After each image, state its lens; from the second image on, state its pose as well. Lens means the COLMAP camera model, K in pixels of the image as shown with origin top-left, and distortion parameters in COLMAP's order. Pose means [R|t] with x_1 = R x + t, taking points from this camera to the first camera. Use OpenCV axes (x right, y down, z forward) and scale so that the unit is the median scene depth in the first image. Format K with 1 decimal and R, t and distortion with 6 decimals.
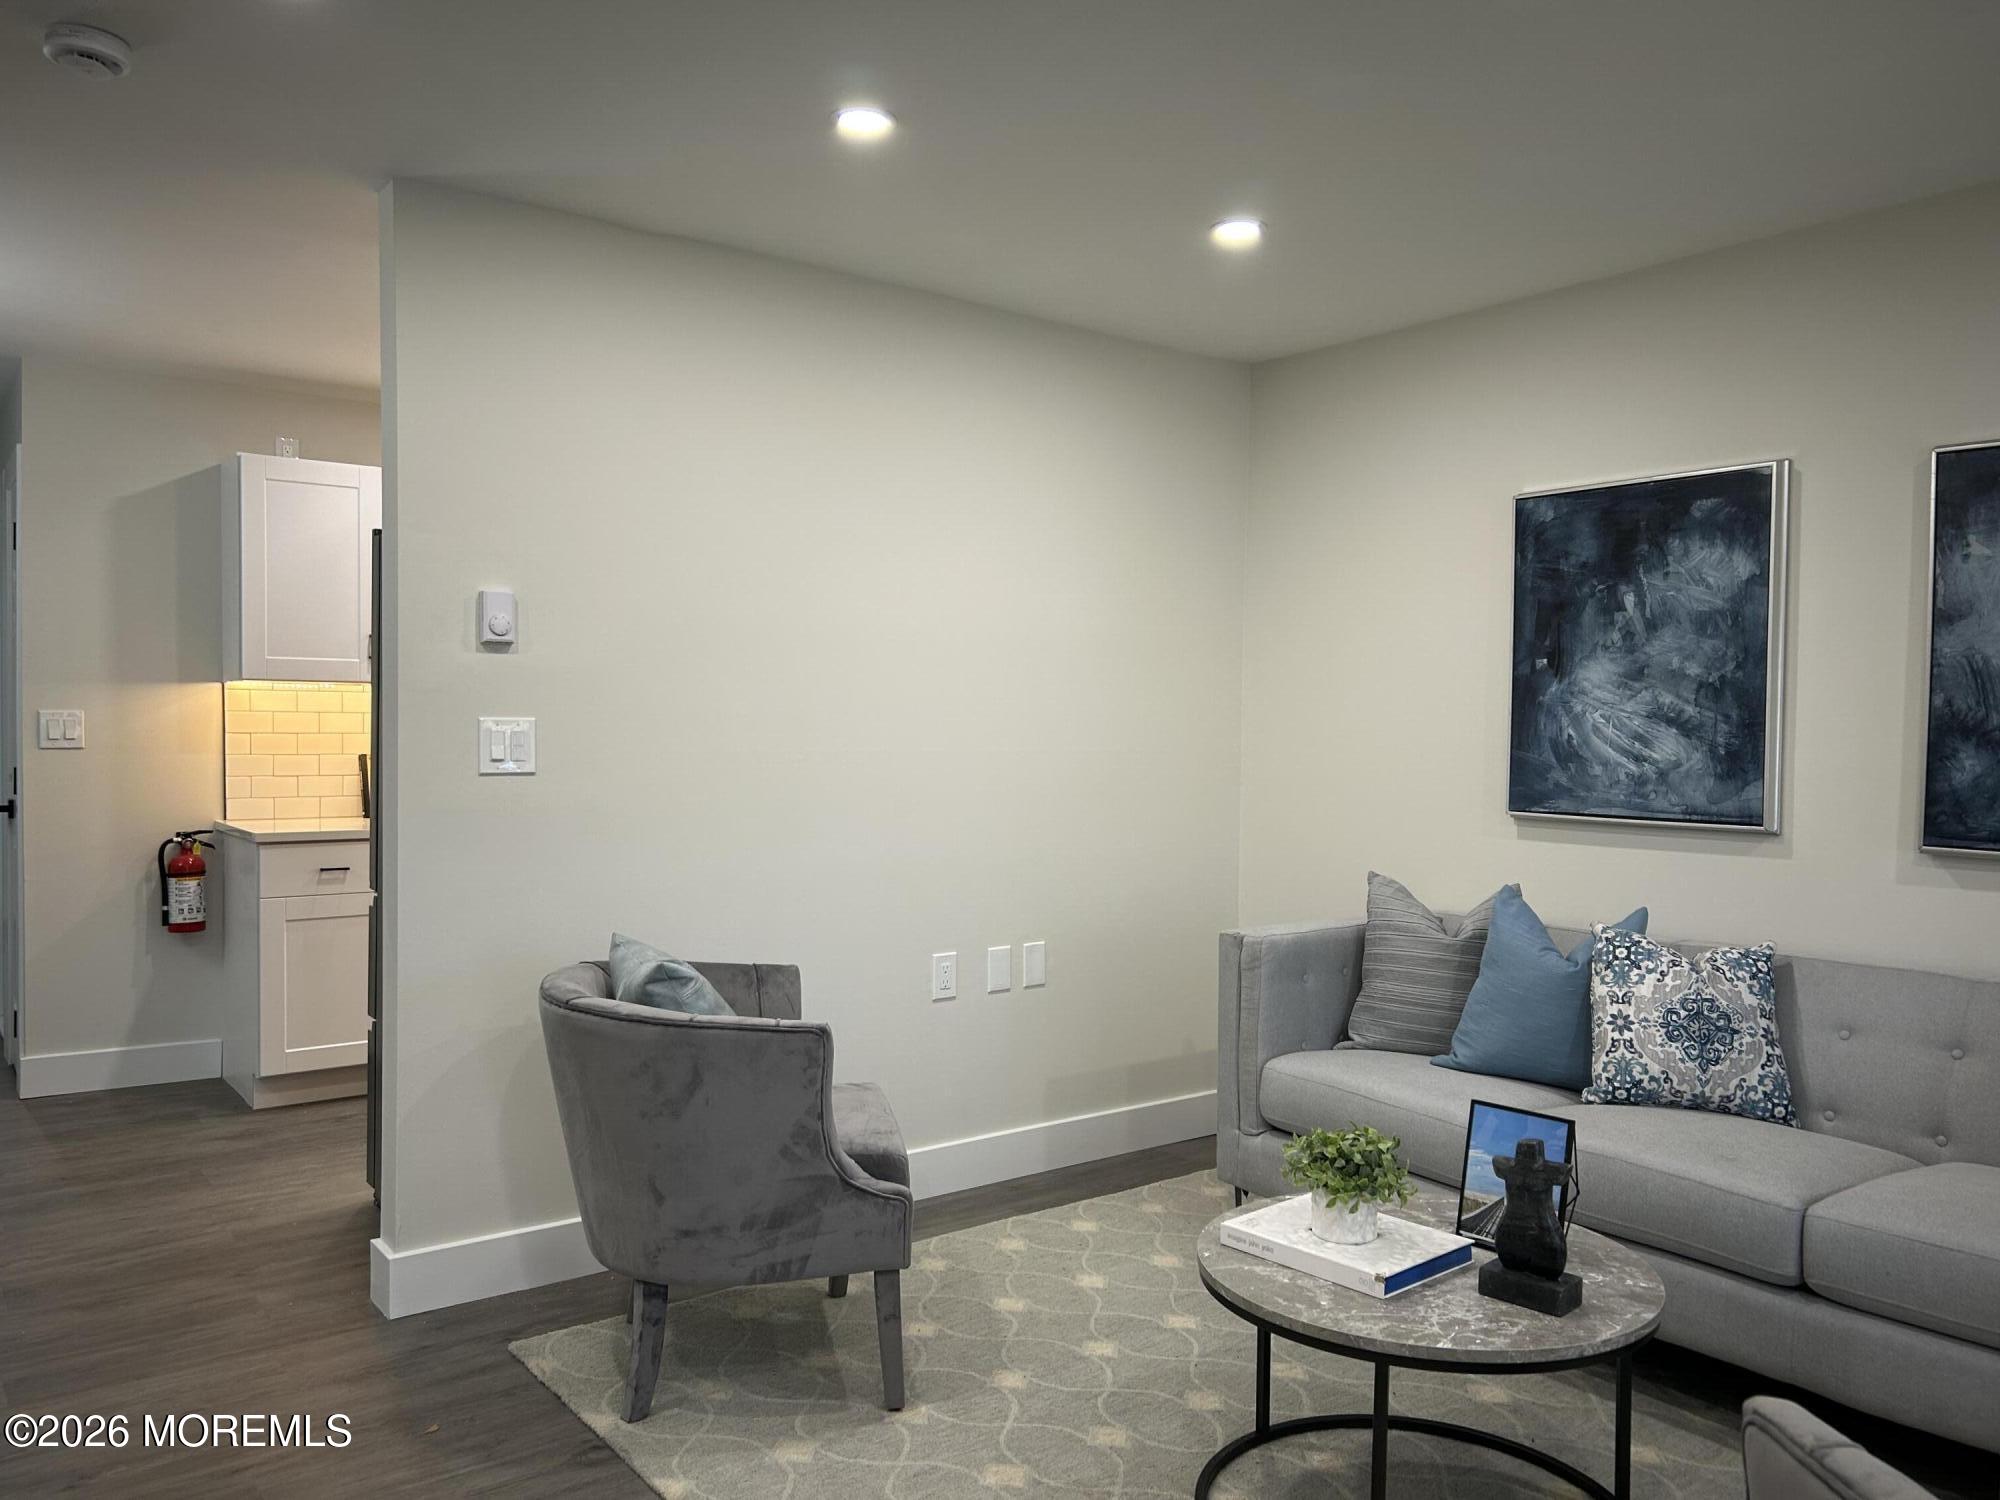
lens RADIAL K [[1509.4, 0, 1001.1], [0, 1509.4, 762.5], [0, 0, 1]] dist [0.049322, -0.051339]
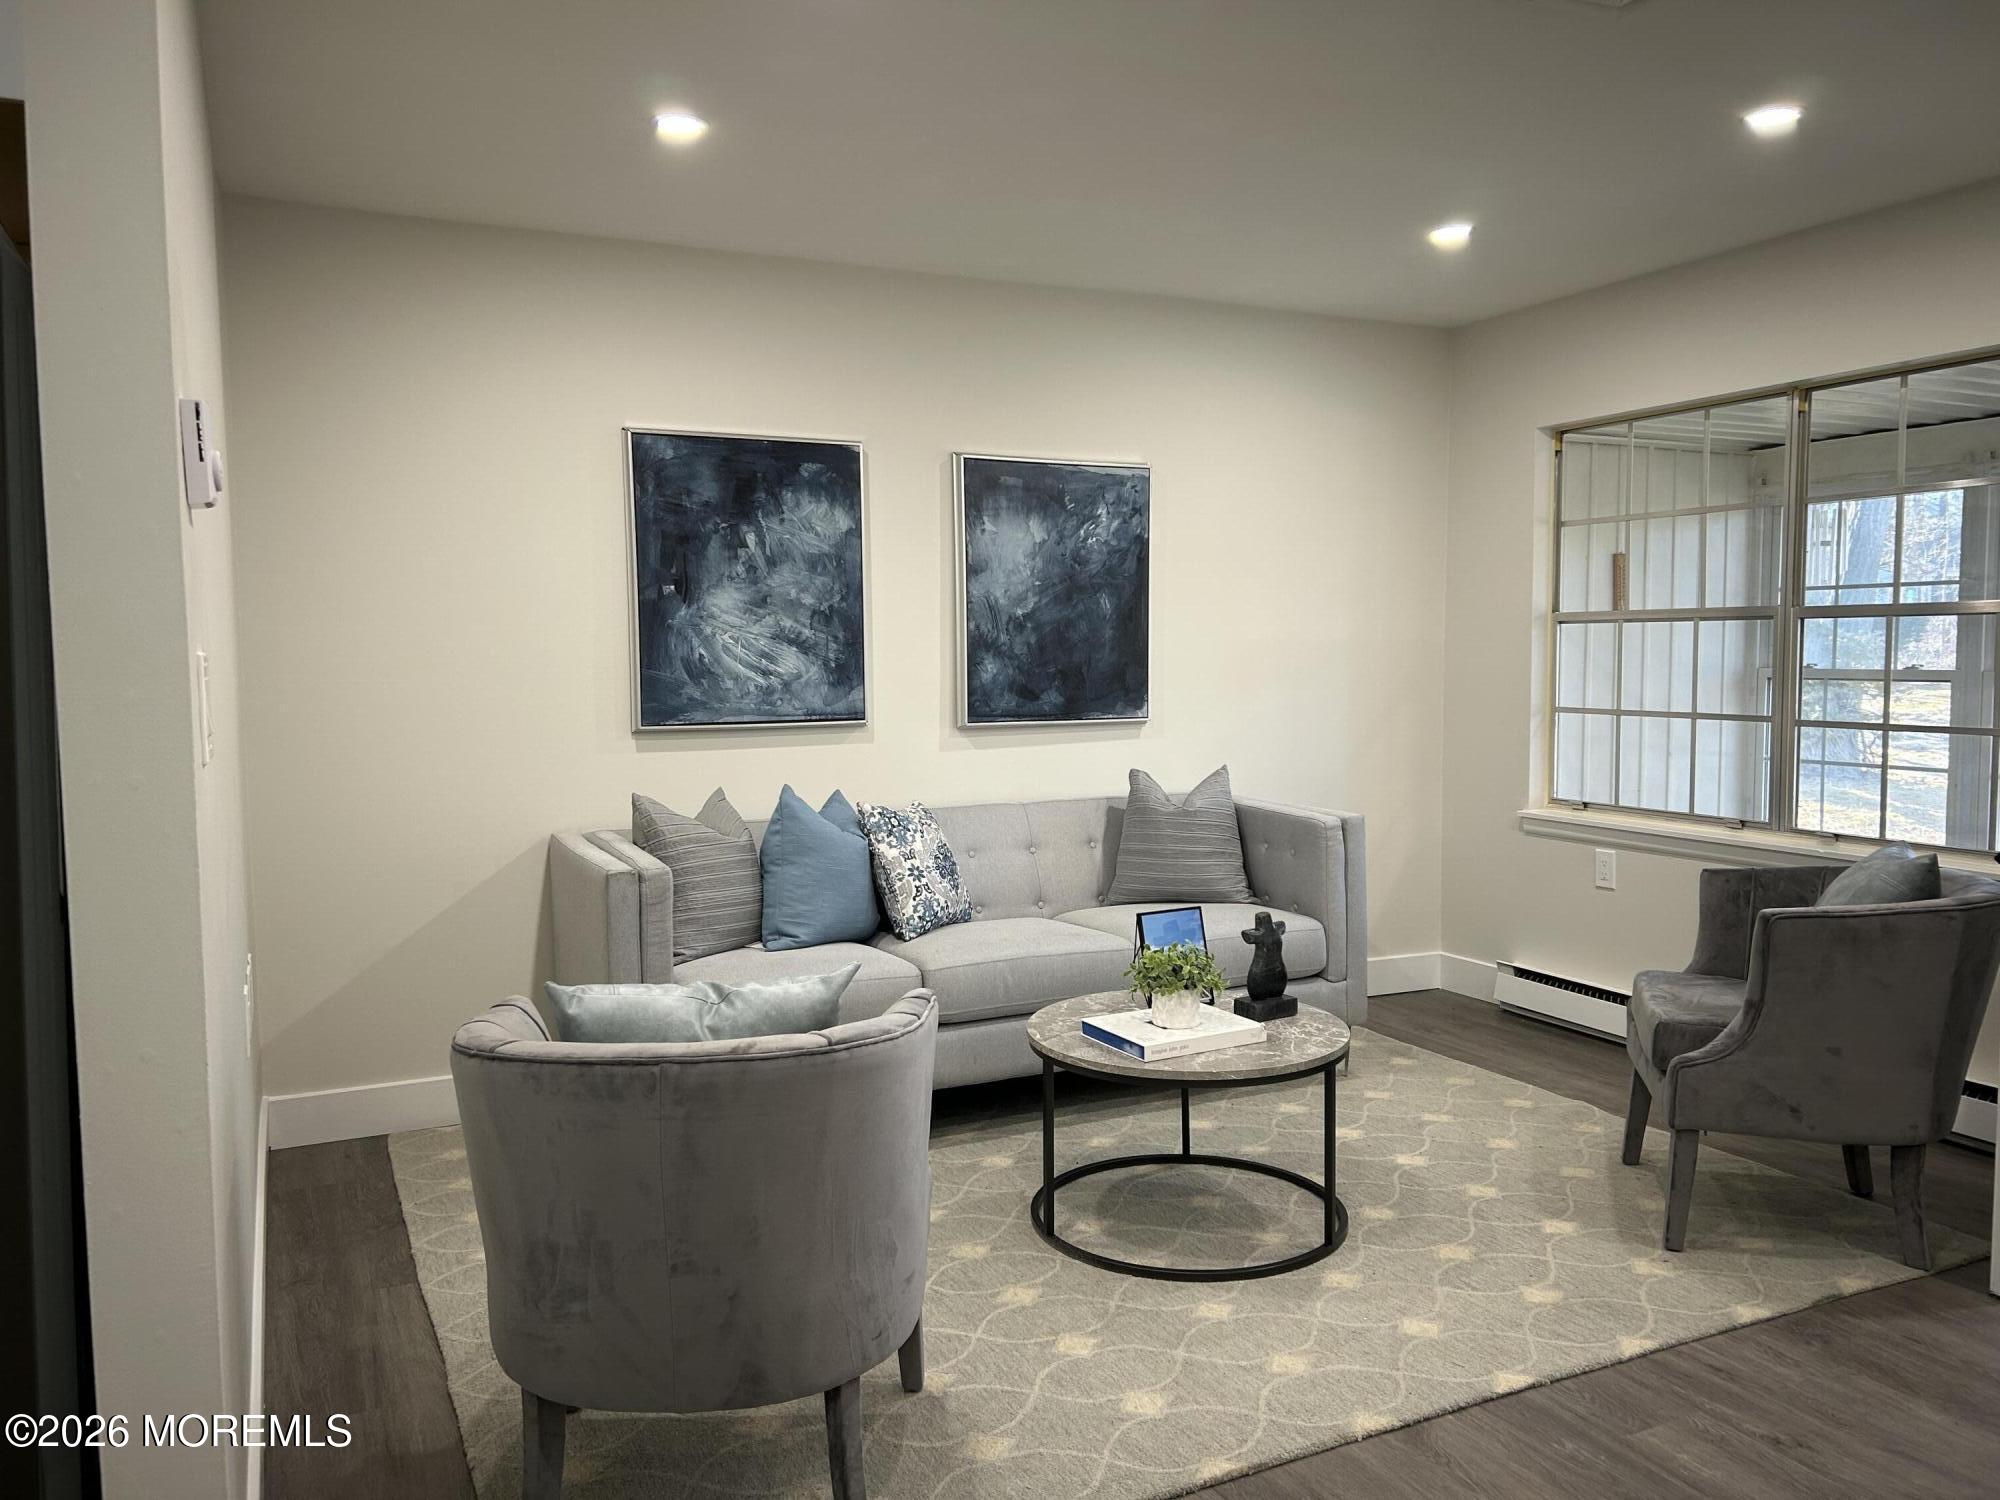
lens RADIAL K [[1497.5, 0, 1004.1], [0, 1497.5, 763.1], [0, 0, 1]] dist [0.117631, -0.186610]
pose [[0.192131, -0.086871, 0.977517, -0.745467], [0.036628, 0.996015, 0.081316, -0.022000], [-0.980686, 0.020181, 0.194547, 0.609833]]
